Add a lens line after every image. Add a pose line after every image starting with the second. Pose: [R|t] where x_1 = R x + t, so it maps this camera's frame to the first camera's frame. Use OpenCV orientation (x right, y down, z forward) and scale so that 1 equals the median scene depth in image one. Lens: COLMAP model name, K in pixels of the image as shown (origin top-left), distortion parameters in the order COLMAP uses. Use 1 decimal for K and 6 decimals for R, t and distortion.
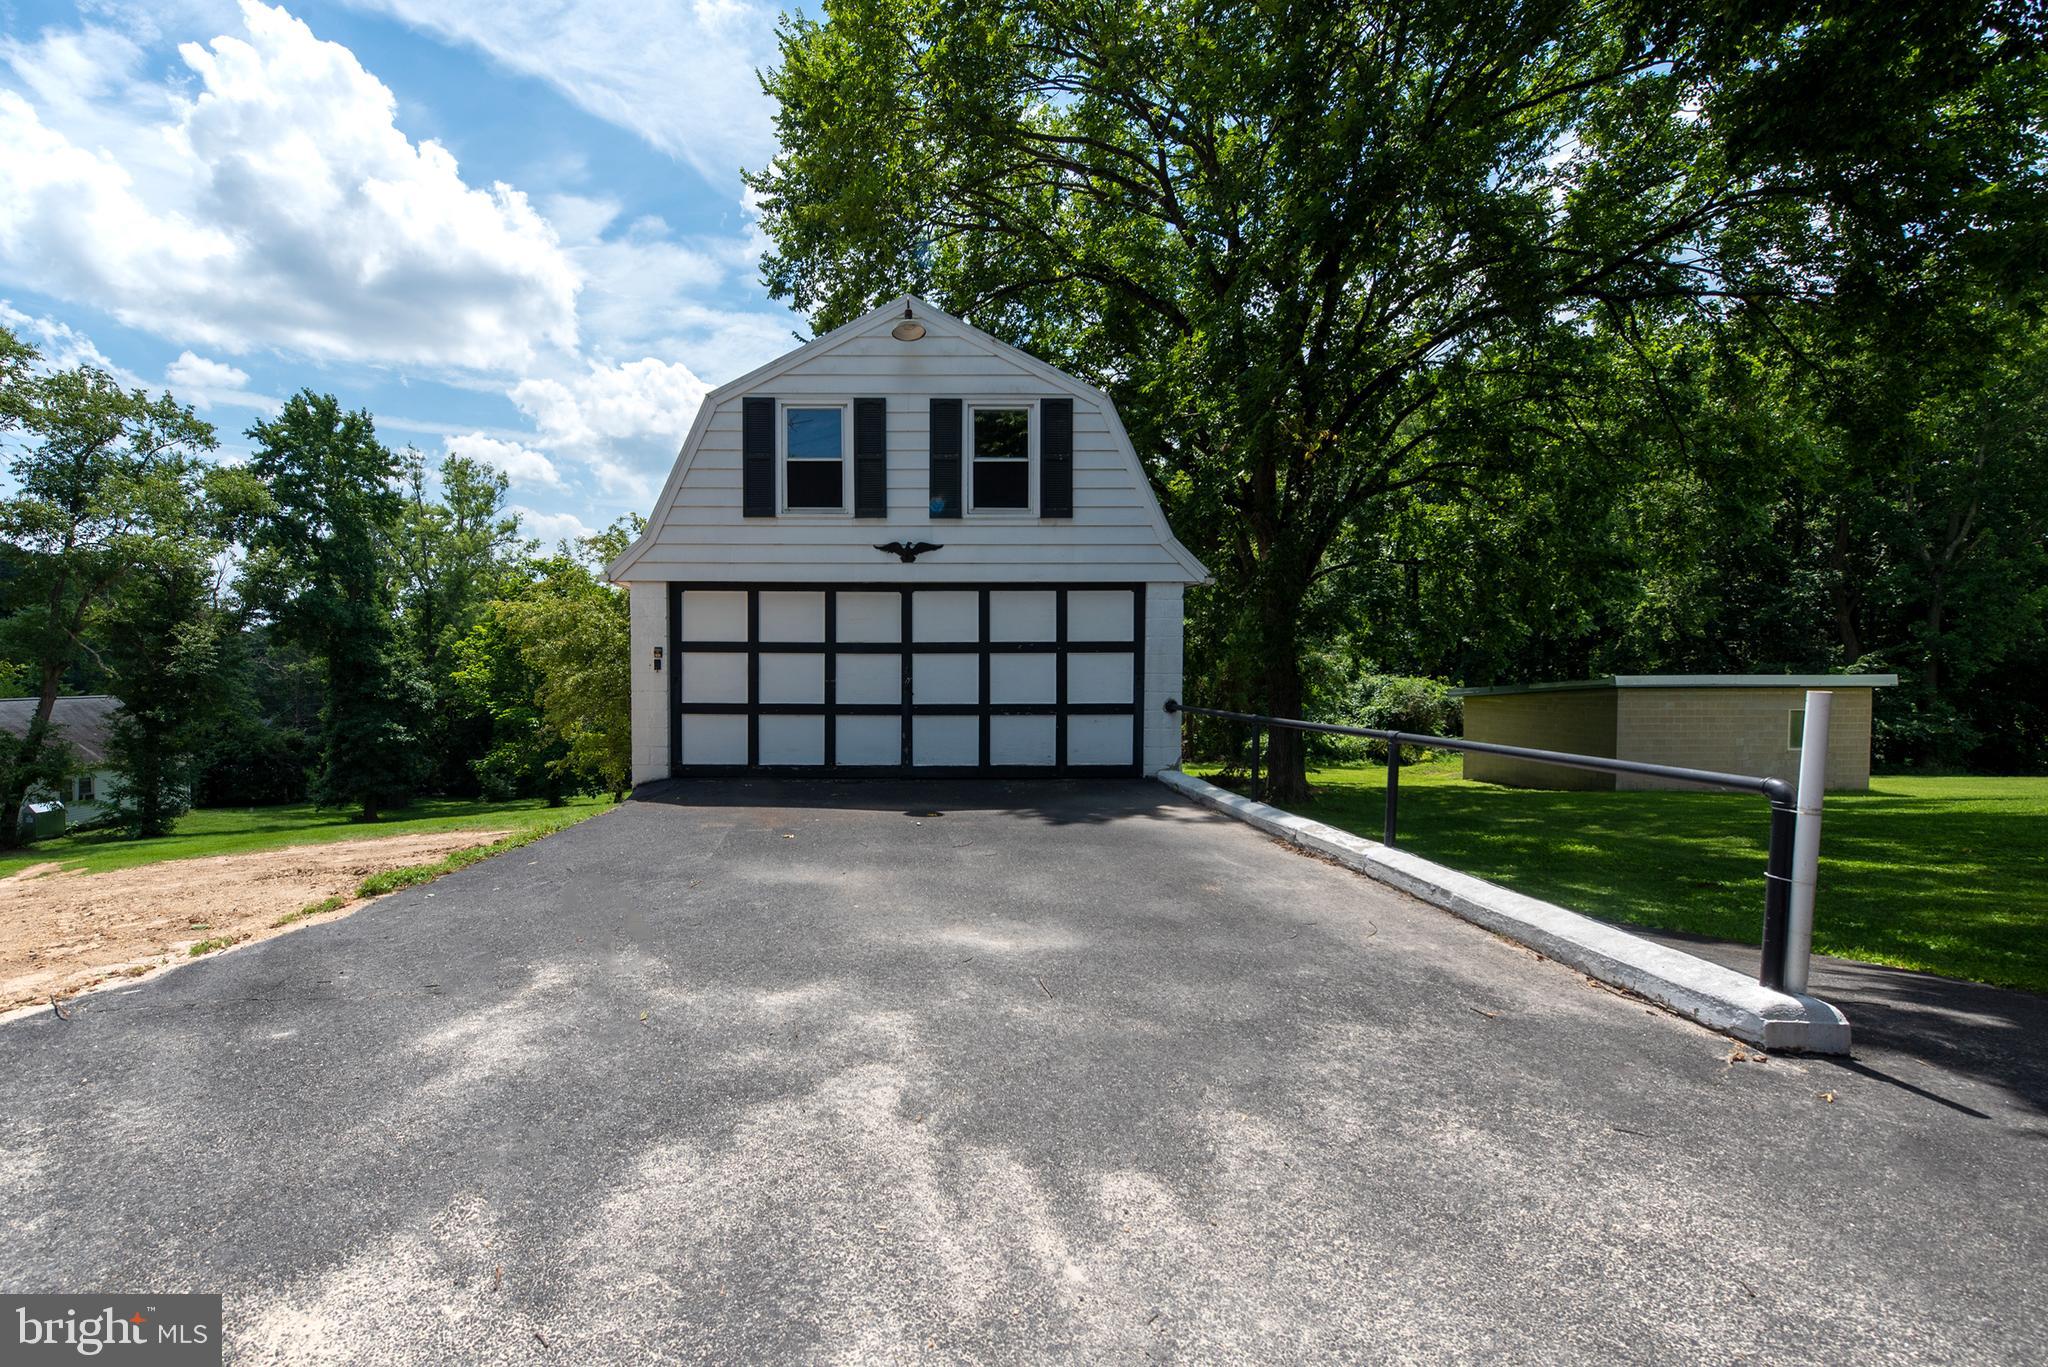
lens RADIAL K [[865.6, 0, 881.5], [0, 865.6, 700.9], [0, 0, 1]] dist [-0.000092, -0.000304]
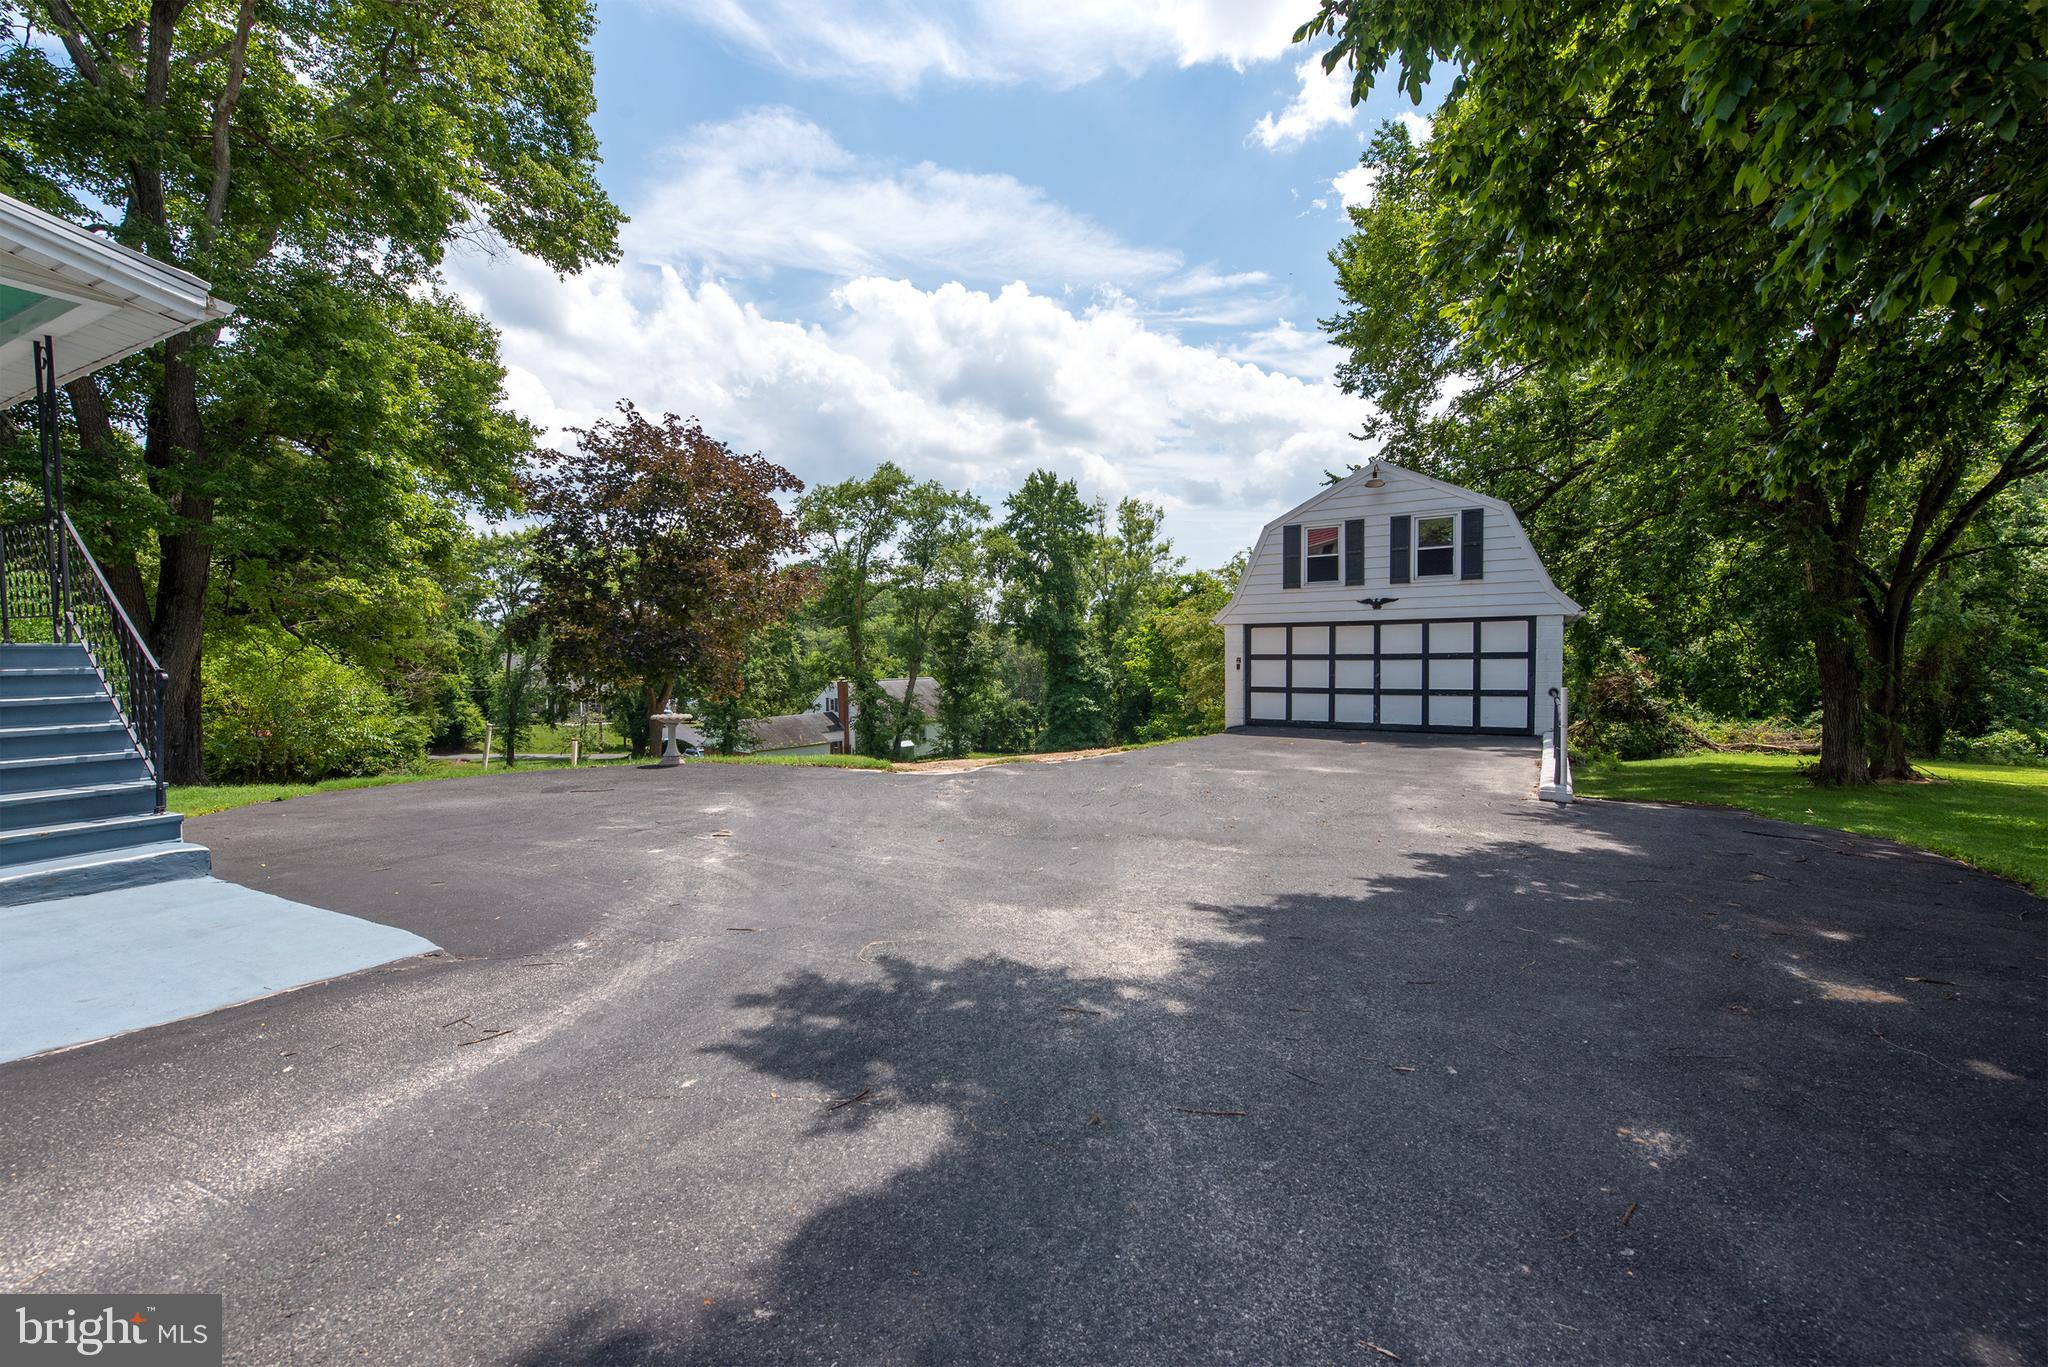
lens RADIAL K [[815.3, 0, 1024.0], [0, 815.3, 683.5], [0, 0, 1]] dist [-0.001382, -0.000347]
pose [[0.840507, 0.009862, -0.541711, 0.091324], [-0.009249, 0.999950, 0.003853, -0.001785], [0.541722, 0.001771, 0.840556, -0.222415]]
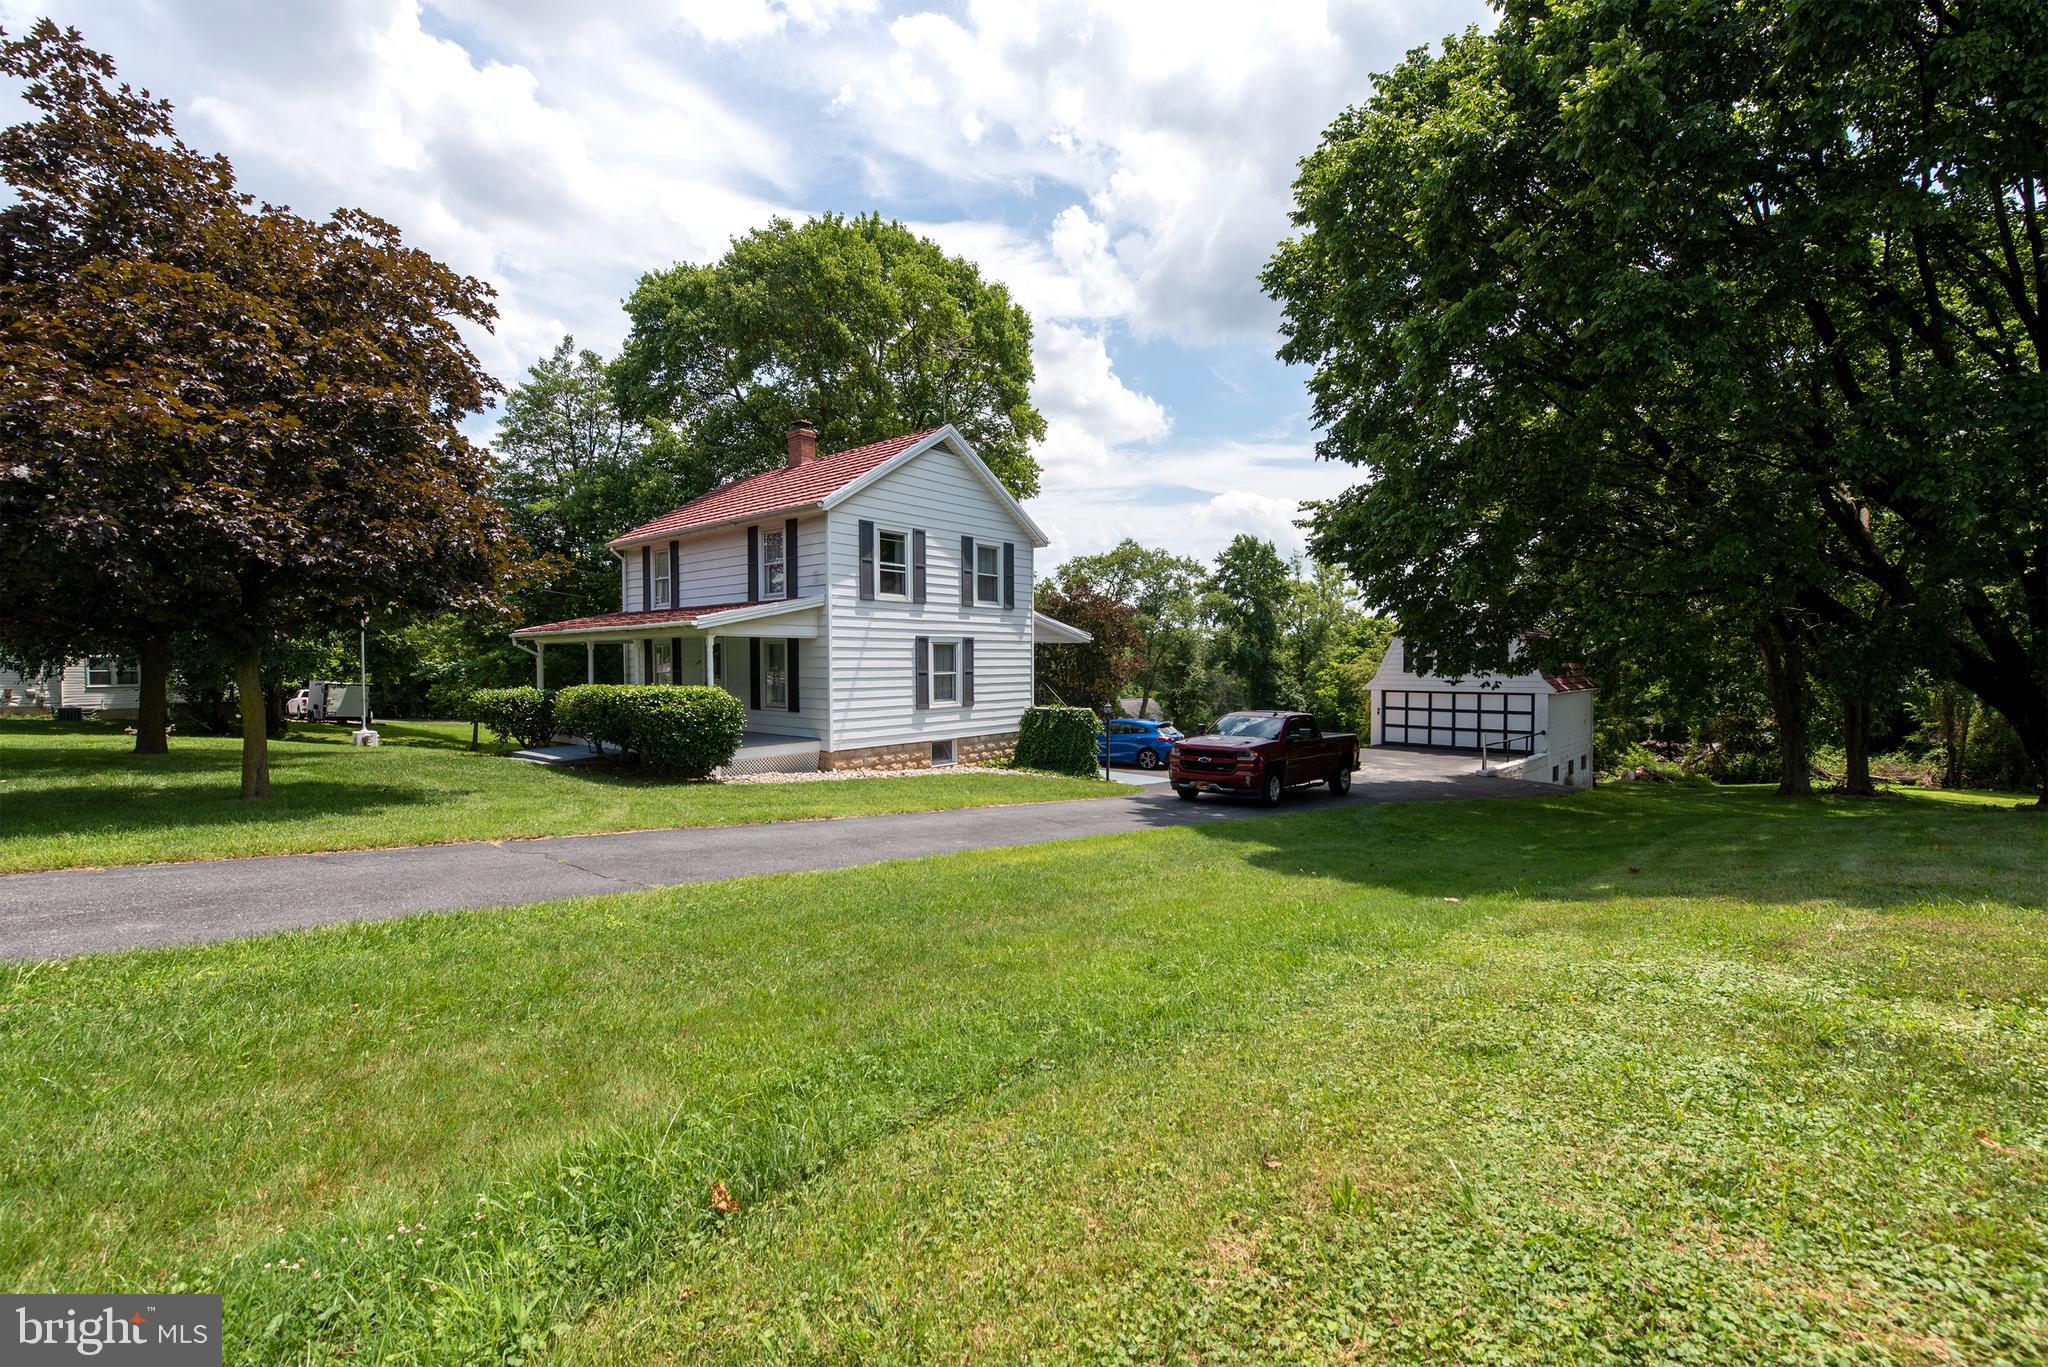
lens RADIAL K [[836.5, 0, 1021.6], [0, 836.5, 660.9], [0, 0, 1]] dist [0.001385, 0.000184]
pose [[0.703325, -0.002505, -0.710864, 0.324566], [-0.027672, 0.999139, -0.030899, -0.030003], [0.710330, 0.041403, 0.702650, -0.694971]]
